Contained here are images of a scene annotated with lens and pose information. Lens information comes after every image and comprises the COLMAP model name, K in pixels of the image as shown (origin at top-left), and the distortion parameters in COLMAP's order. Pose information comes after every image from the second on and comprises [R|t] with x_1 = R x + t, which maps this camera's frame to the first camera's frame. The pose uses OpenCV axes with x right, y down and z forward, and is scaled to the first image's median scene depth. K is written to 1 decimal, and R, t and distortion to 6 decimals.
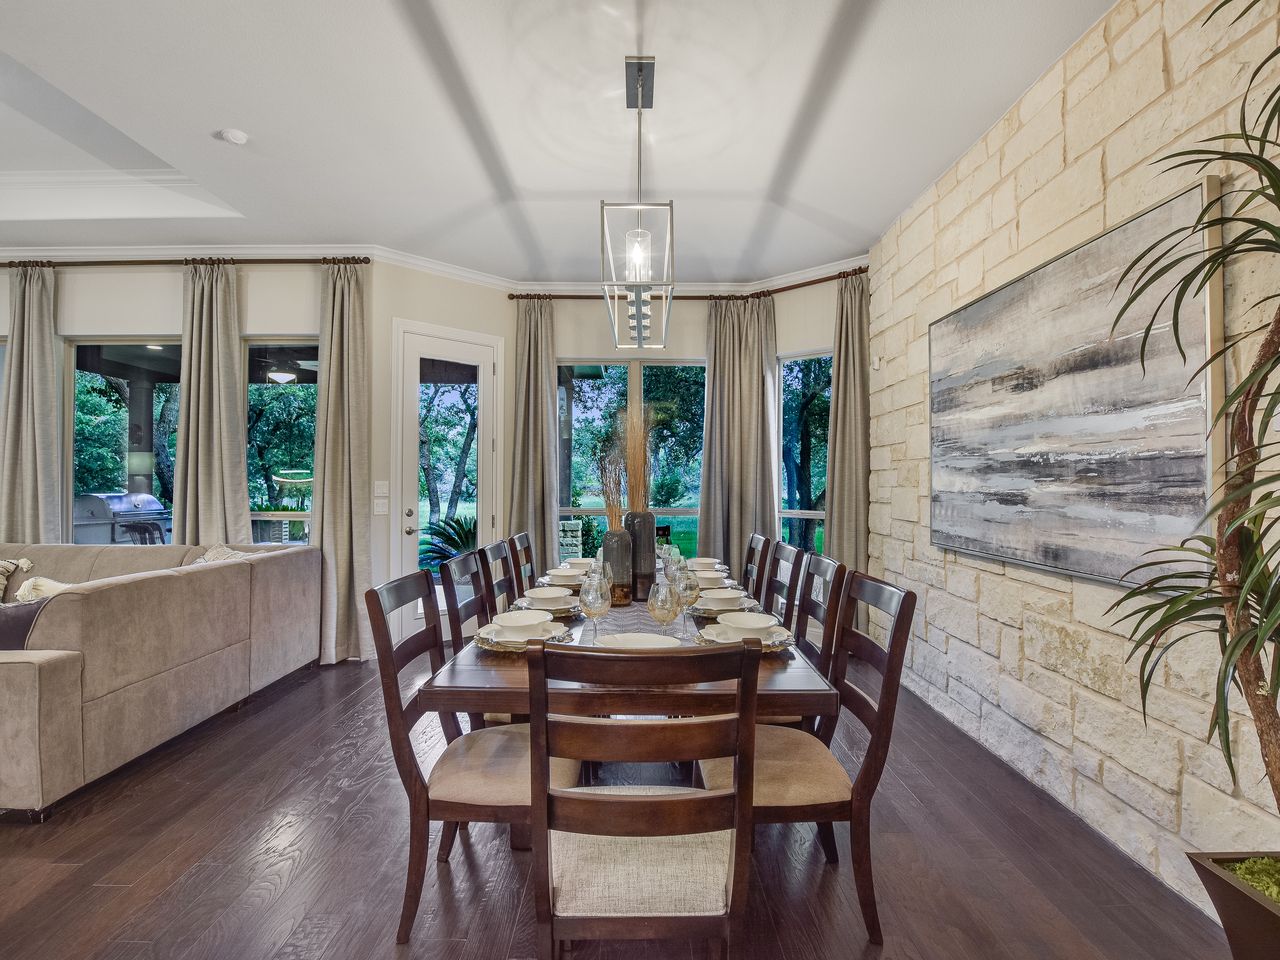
lens RADIAL K [[675.9, 0, 645.2], [0, 675.9, 467.5], [0, 0, 1]] dist [0.016088, 0.000313]
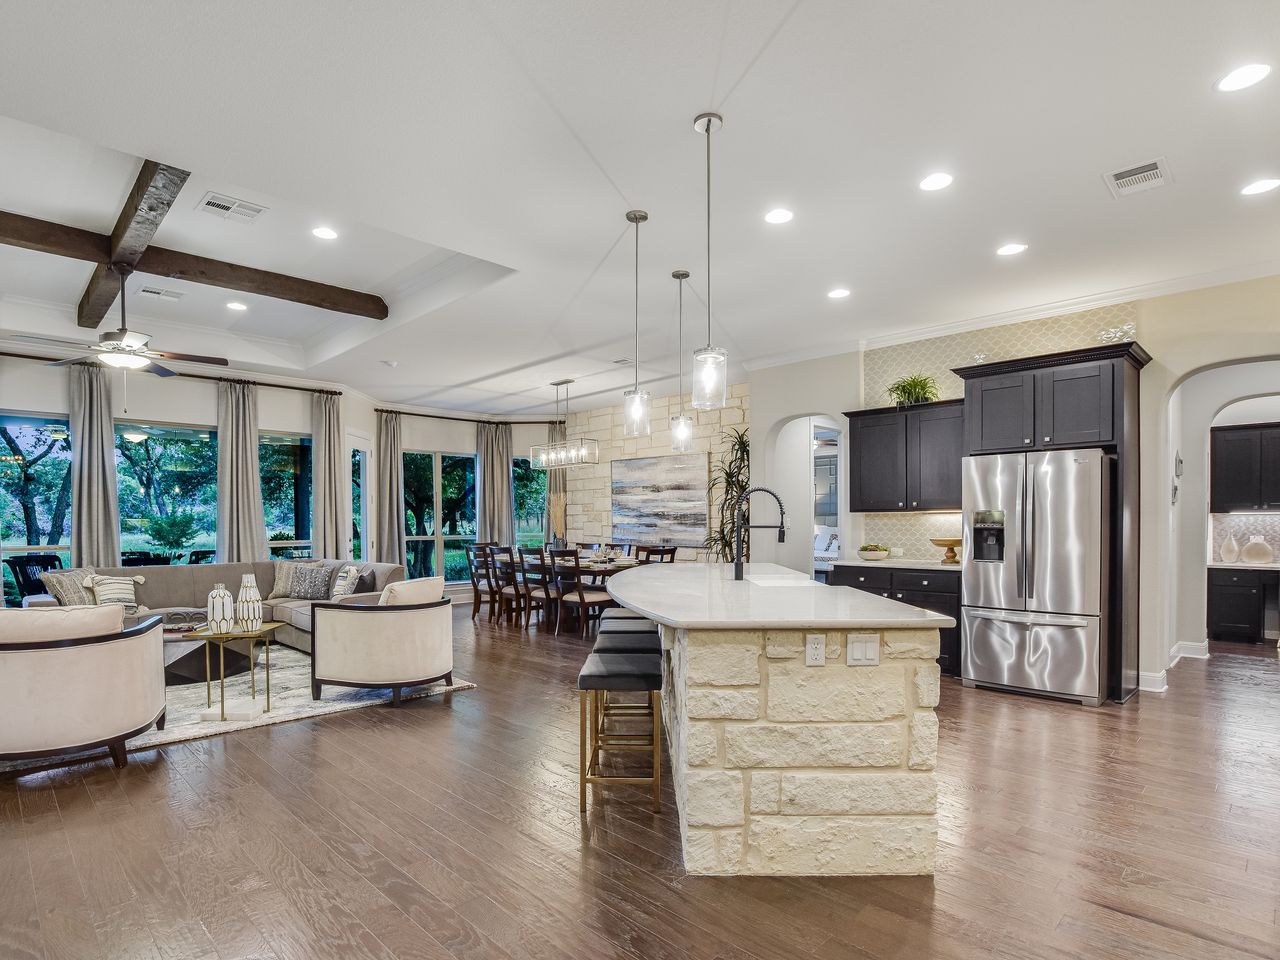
lens RADIAL K [[679.0, 0, 625.5], [0, 679.0, 519.4], [0, 0, 1]] dist [-0.000892, 0.000144]
pose [[0.727063, -0.003103, 0.686564, -1.394374], [-0.010871, 0.999812, 0.016030, -0.025748], [-0.686485, -0.019118, 0.726892, -0.994446]]
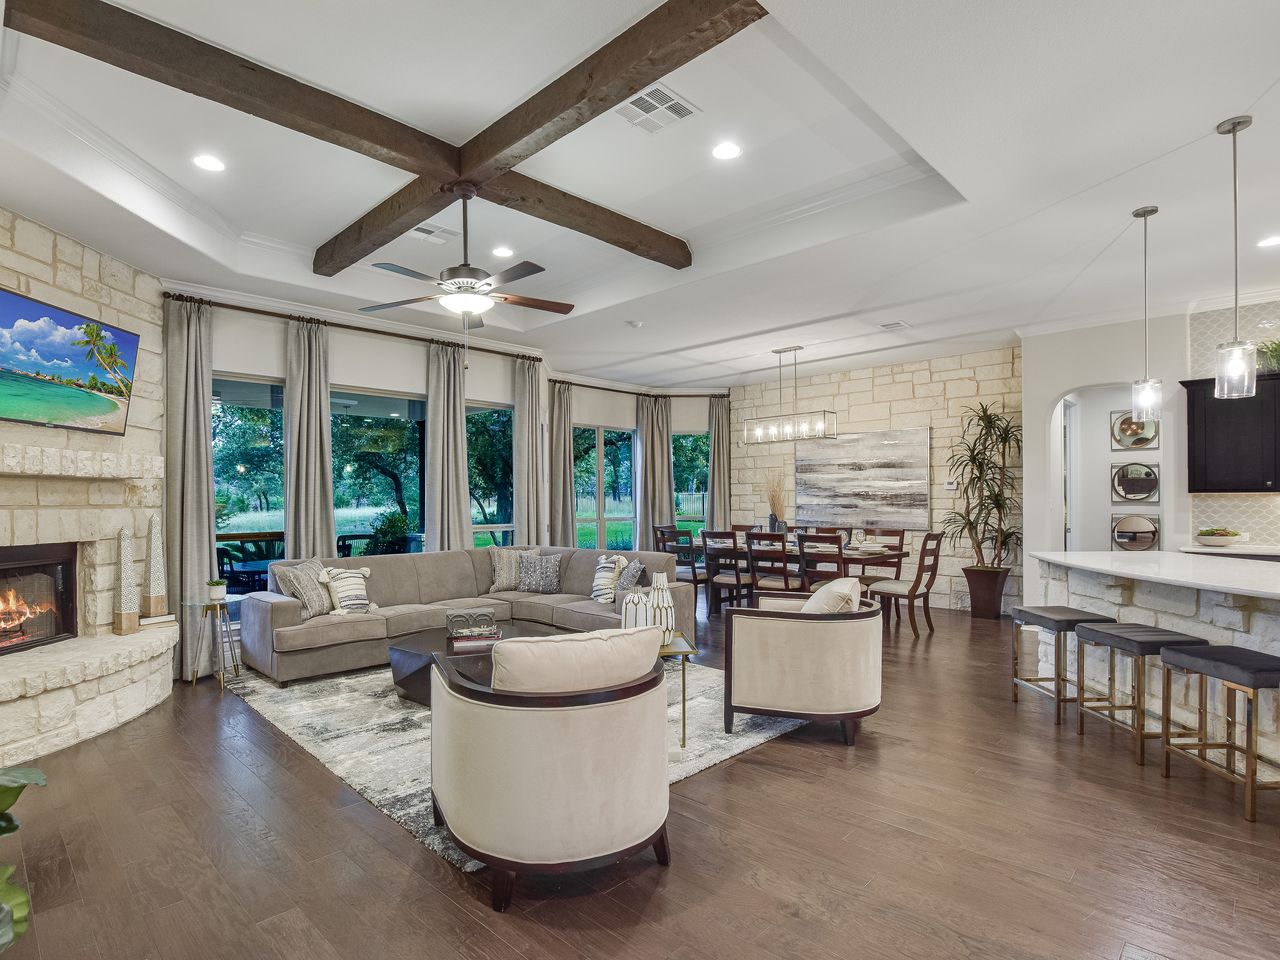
lens RADIAL K [[663.2, 0, 640.2], [0, 663.2, 497.6], [0, 0, 1]] dist [-0.005665, -0.000465]
pose [[0.697185, -0.004155, 0.716879, -1.741306], [-0.010164, 0.999825, 0.015679, -0.022334], [-0.716819, -0.018218, 0.697021, -0.290189]]
